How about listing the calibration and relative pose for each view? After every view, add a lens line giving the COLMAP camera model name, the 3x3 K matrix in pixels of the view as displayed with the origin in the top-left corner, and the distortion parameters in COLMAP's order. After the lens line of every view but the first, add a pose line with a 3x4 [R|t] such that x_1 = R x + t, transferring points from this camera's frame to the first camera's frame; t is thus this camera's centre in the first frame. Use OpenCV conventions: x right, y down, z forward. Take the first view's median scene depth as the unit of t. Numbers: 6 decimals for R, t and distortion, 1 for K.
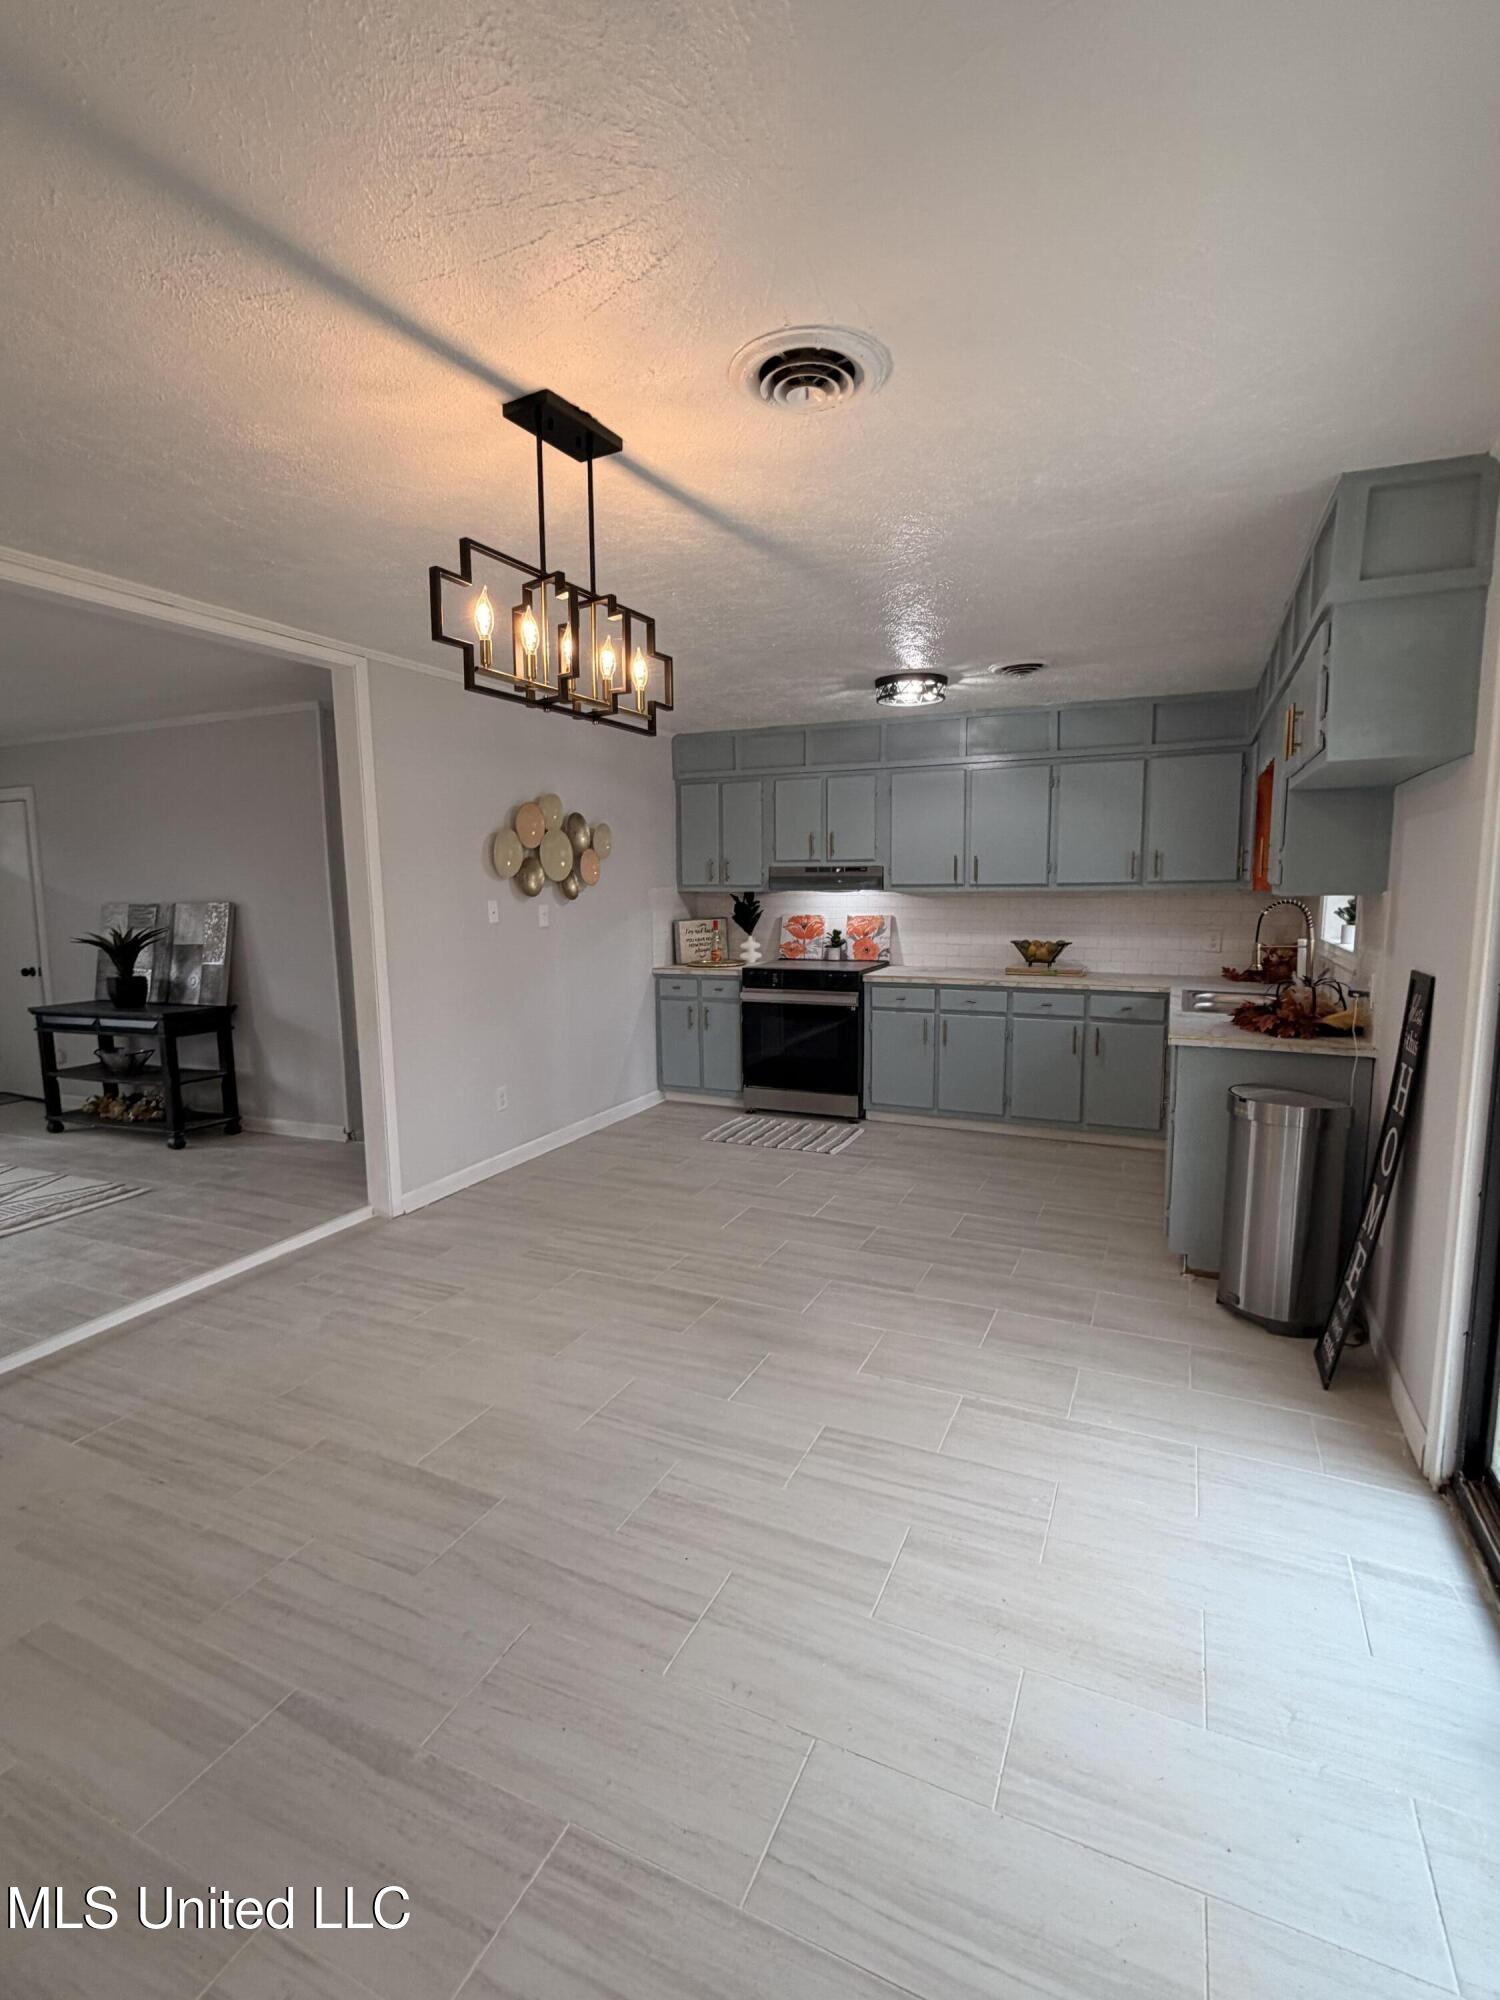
lens RADIAL K [[948.8, 0, 748.5], [0, 948.8, 1007.2], [0, 0, 1]] dist [-0.000221, -0.000036]
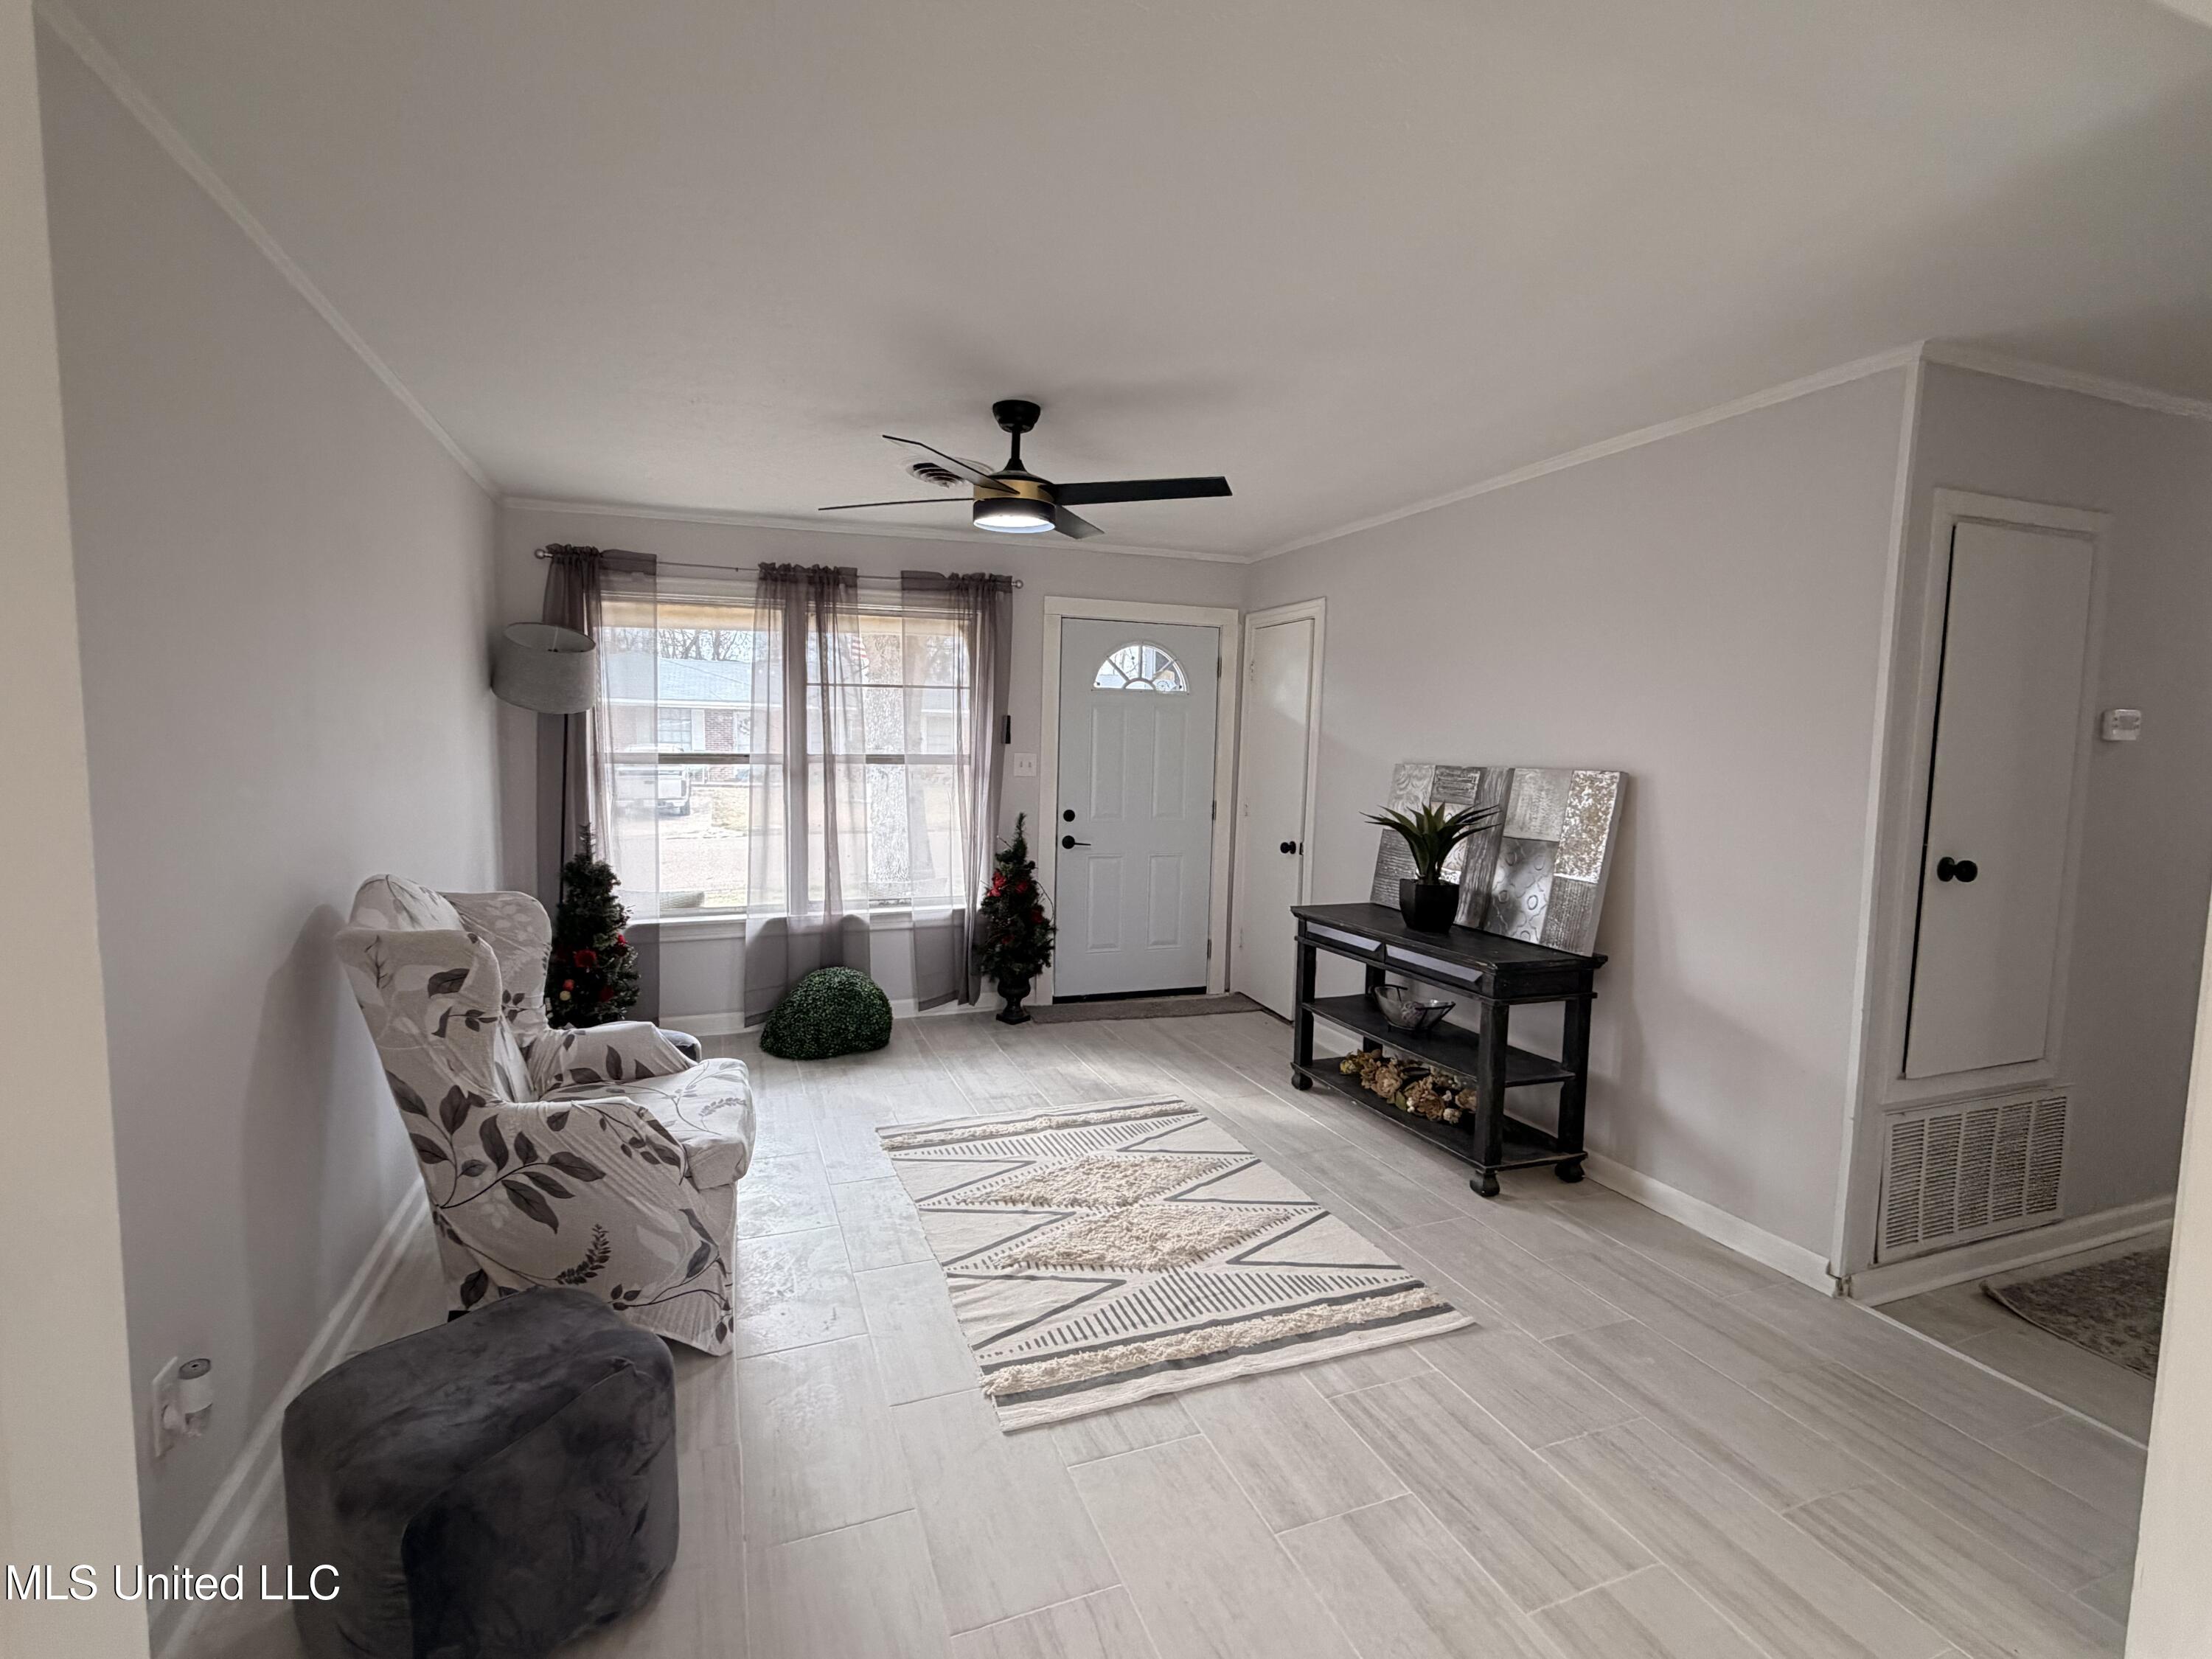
lens RADIAL K [[1045.6, 0, 1104.4], [0, 1045.6, 837.8], [0, 0, 1]] dist [0.000276, -0.000131]
pose [[0.706988, 0.092959, -0.701089, -0.350467], [-0.117090, 0.993028, 0.013592, -0.048143], [0.697465, 0.072481, 0.712944, 0.382097]]
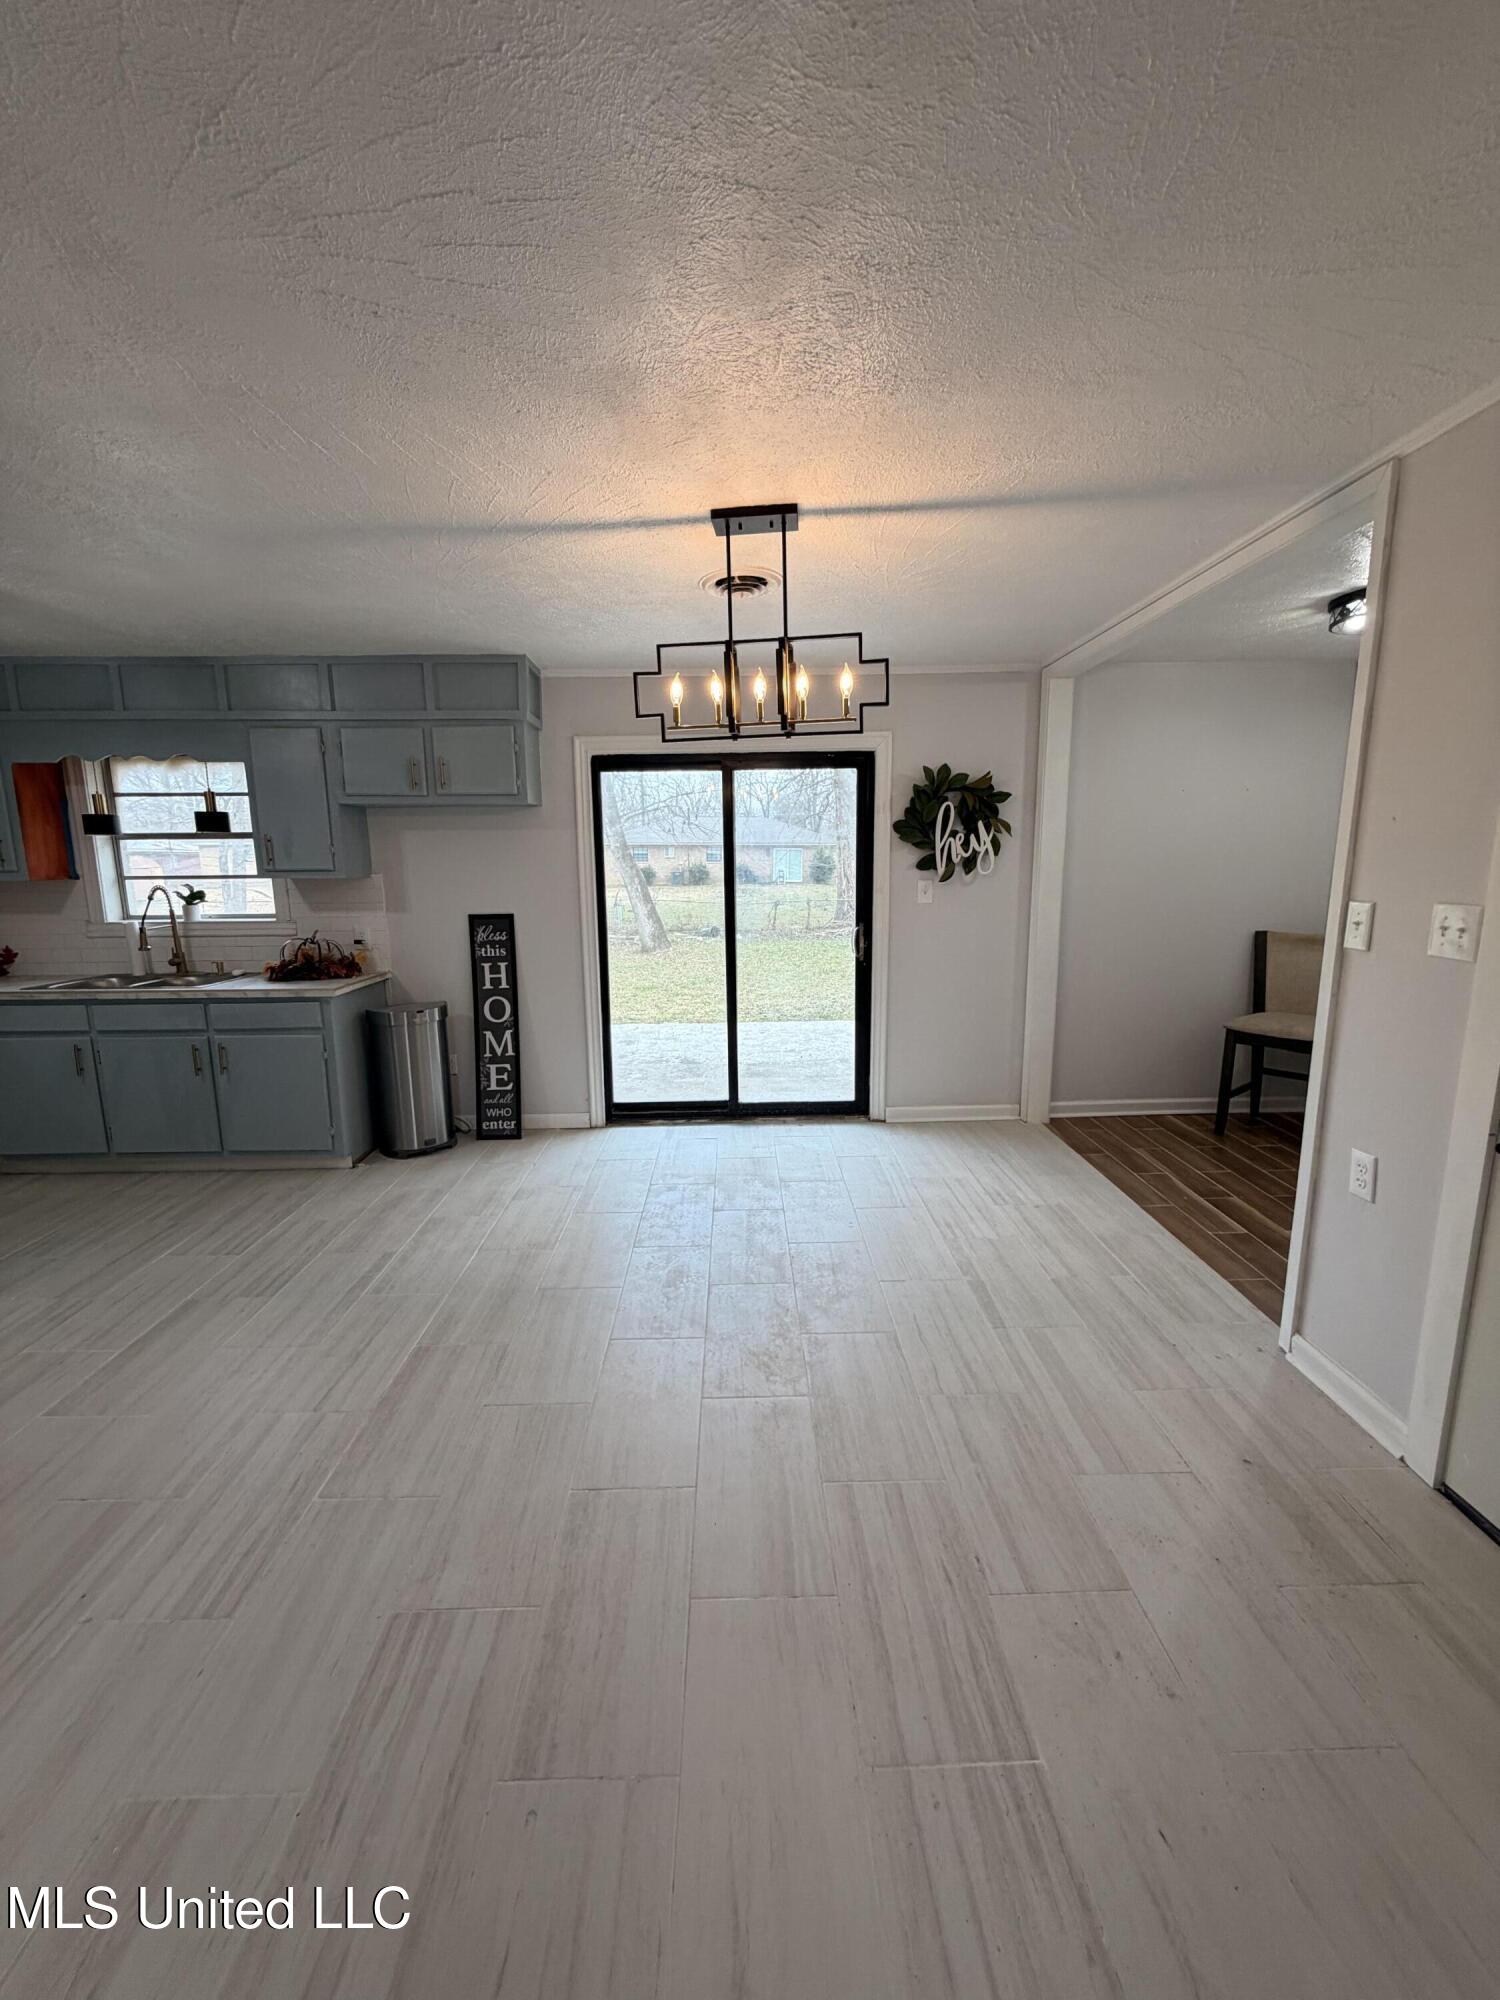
lens RADIAL K [[797.3, 0, 745.1], [0, 797.3, 999.1], [0, 0, 1]] dist [0.001878, -0.000360]
pose [[-0.433764, -0.144031, 0.889440, -0.503659], [0.130709, 0.966640, 0.220277, -0.081256], [-0.891495, 0.211806, -0.400468, 0.627925]]
